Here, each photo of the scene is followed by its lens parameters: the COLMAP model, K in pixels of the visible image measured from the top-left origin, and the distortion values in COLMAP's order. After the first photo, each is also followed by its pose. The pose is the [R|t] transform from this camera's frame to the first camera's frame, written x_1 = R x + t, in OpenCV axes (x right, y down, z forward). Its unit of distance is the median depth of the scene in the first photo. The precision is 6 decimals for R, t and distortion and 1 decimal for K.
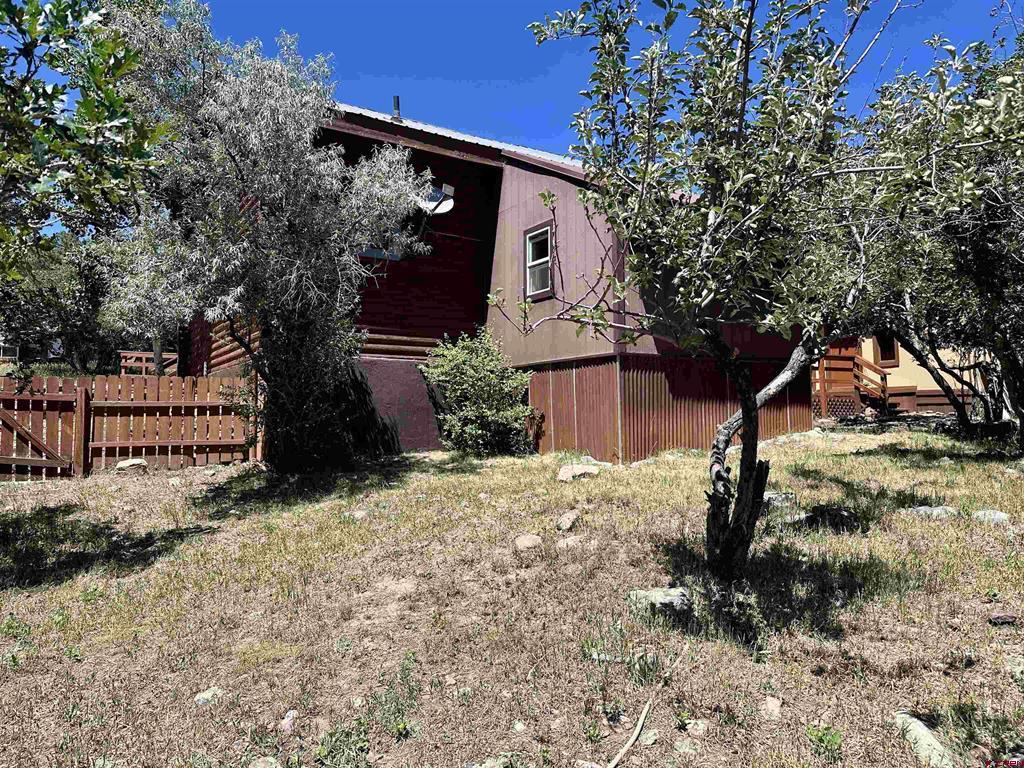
lens RADIAL K [[731.0, 0, 512.0], [0, 731.0, 384.0], [0, 0, 1]] dist [0.002687, 0.001026]
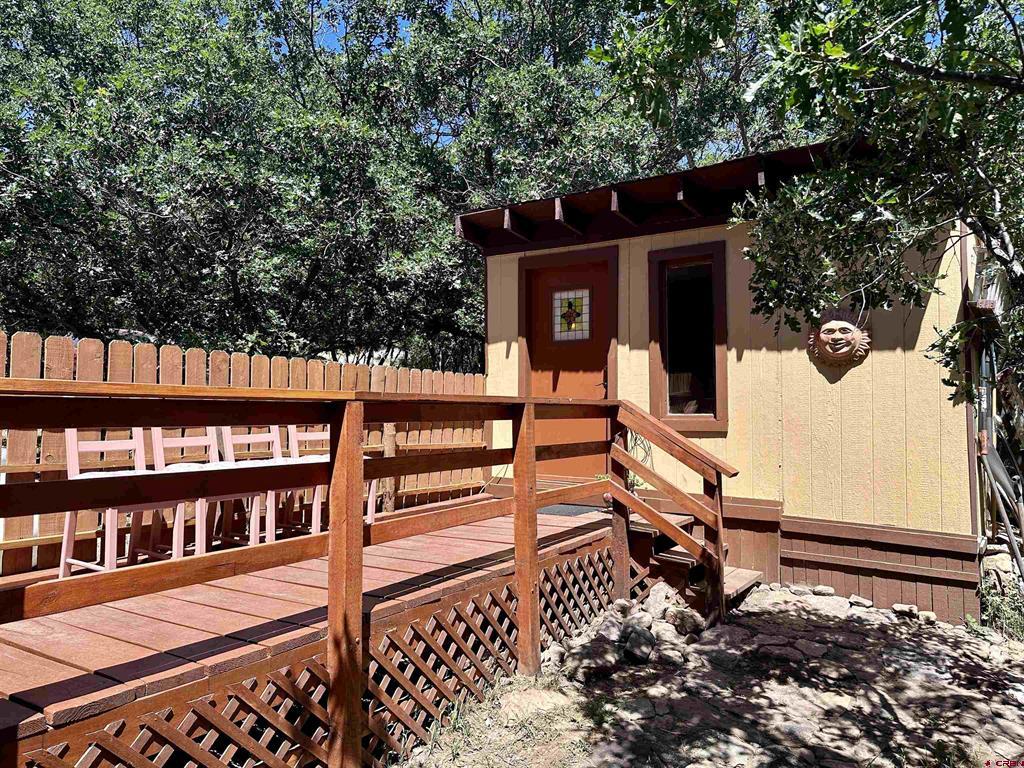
lens RADIAL K [[731.0, 0, 512.0], [0, 731.0, 384.0], [0, 0, 1]] dist [0.002687, 0.001026]
pose [[0.904969, 0.037016, 0.423865, 0.307813], [-0.033461, 0.999315, -0.015830, -0.039598], [-0.424161, 0.000143, 0.905587, 0.759045]]
